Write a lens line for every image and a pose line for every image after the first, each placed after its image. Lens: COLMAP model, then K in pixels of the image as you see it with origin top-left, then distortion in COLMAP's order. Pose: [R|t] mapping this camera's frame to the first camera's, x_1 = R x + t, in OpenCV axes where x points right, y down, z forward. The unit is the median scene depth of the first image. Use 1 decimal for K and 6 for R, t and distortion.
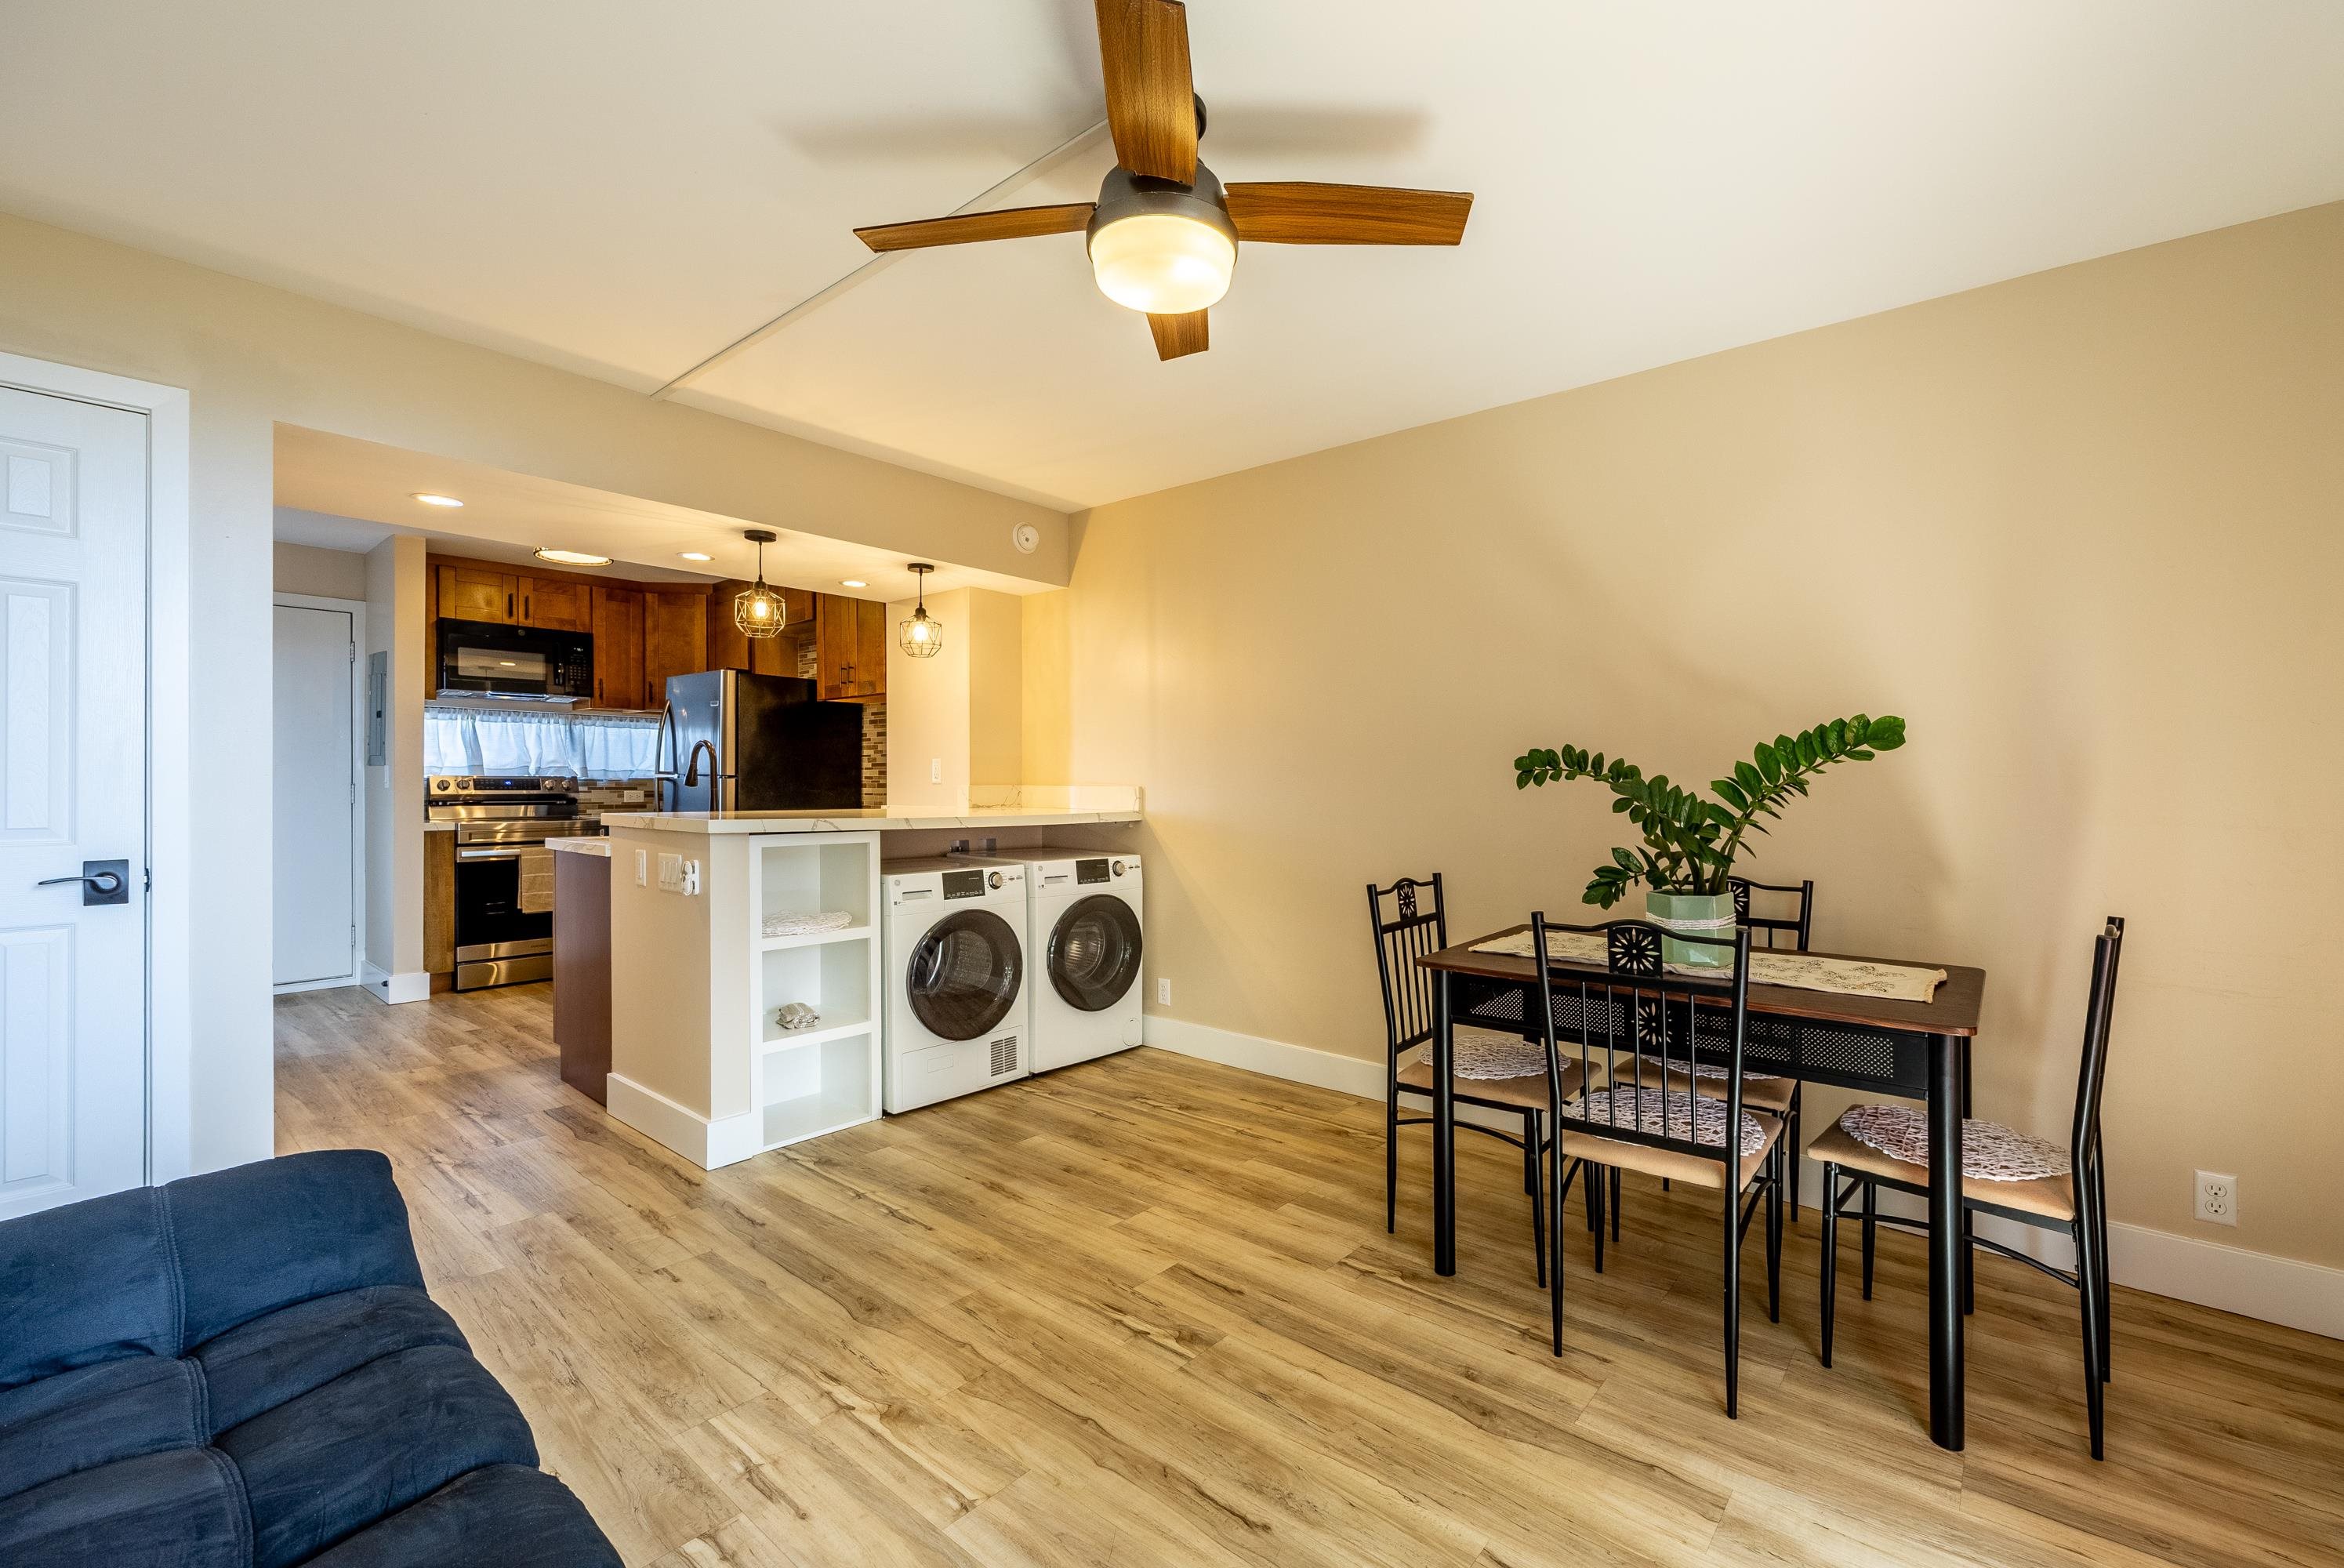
lens RADIAL K [[996.0, 0, 1207.3], [0, 996.0, 795.8], [0, 0, 1]] dist [0.009025, 0.000702]
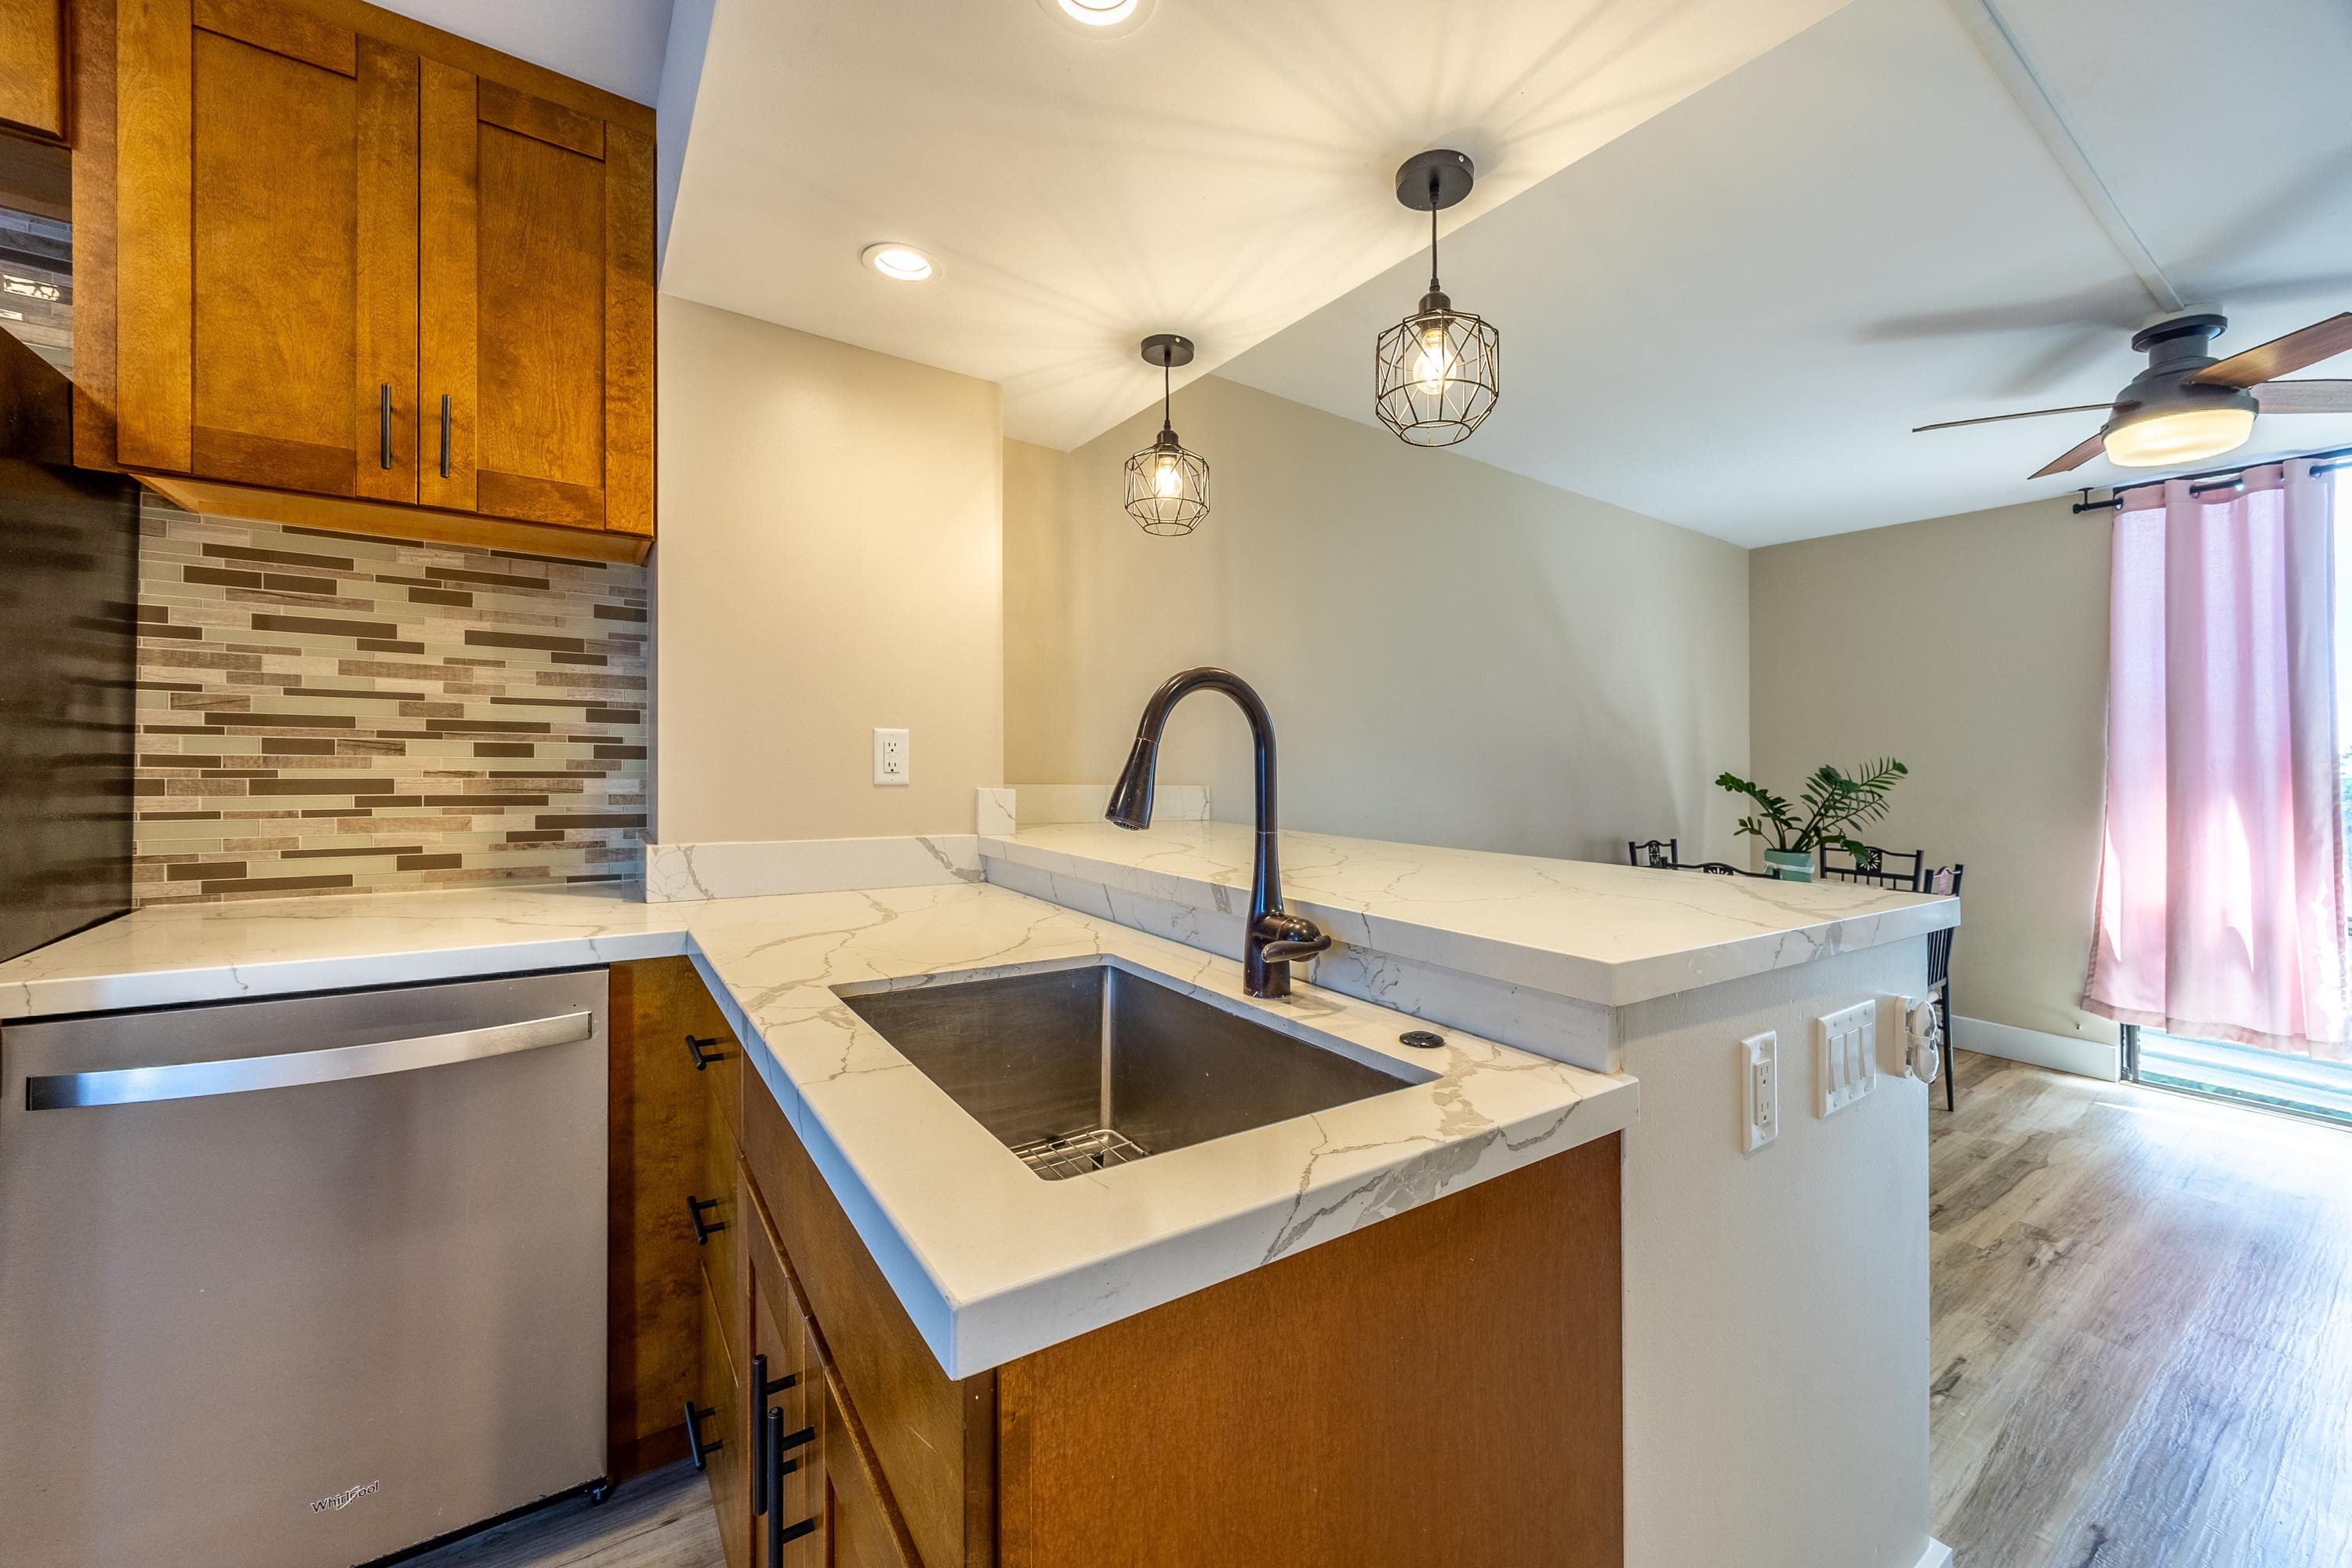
lens RADIAL K [[915.2, 0, 1186.0], [0, 915.2, 752.3], [0, 0, 1]] dist [0.007353, -0.001669]
pose [[0.258100, 0.010366, 0.966063, -0.937370], [-0.007970, 0.999931, -0.008600, -0.037215], [-0.966085, -0.005480, 0.258165, 1.139389]]
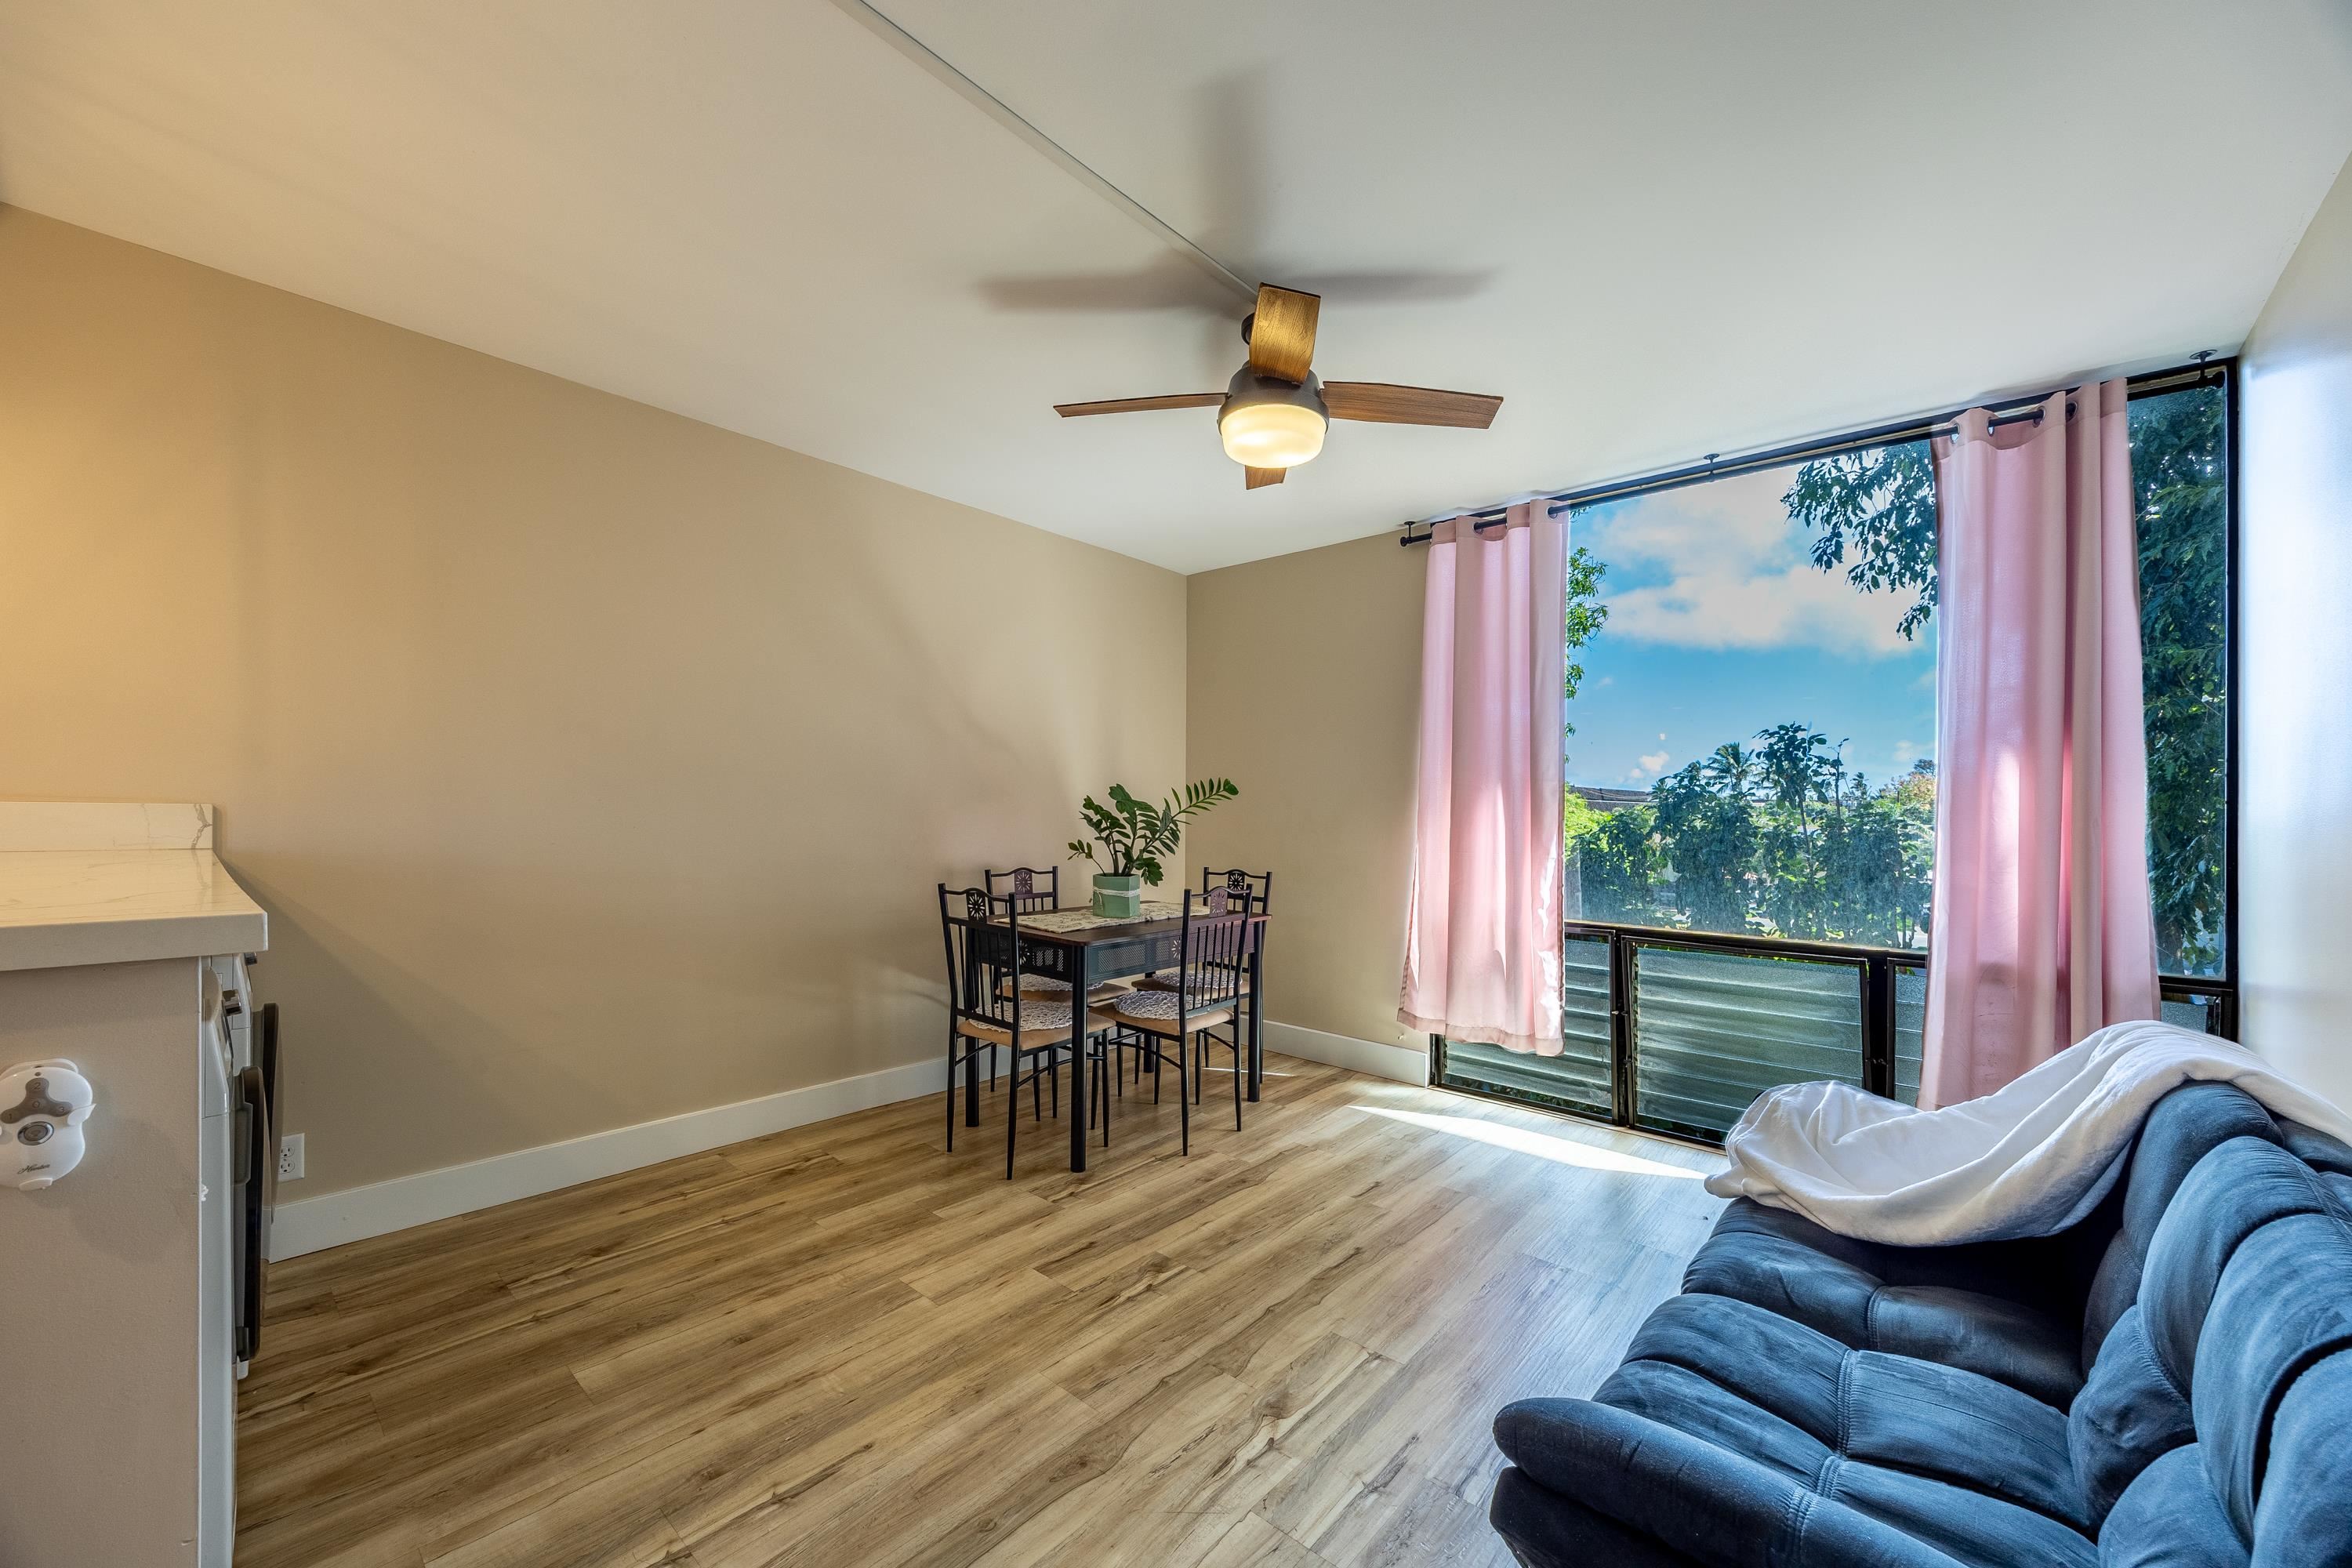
lens RADIAL K [[915.2, 0, 1161.0], [0, 915.2, 780.3], [0, 0, 1]] dist [0.007353, -0.001669]
pose [[0.030334, 0.031887, 0.999031, -0.744812], [-0.000871, 0.999491, -0.031875, -0.008074], [-0.999539, 0.000097, 0.030346, 0.623982]]
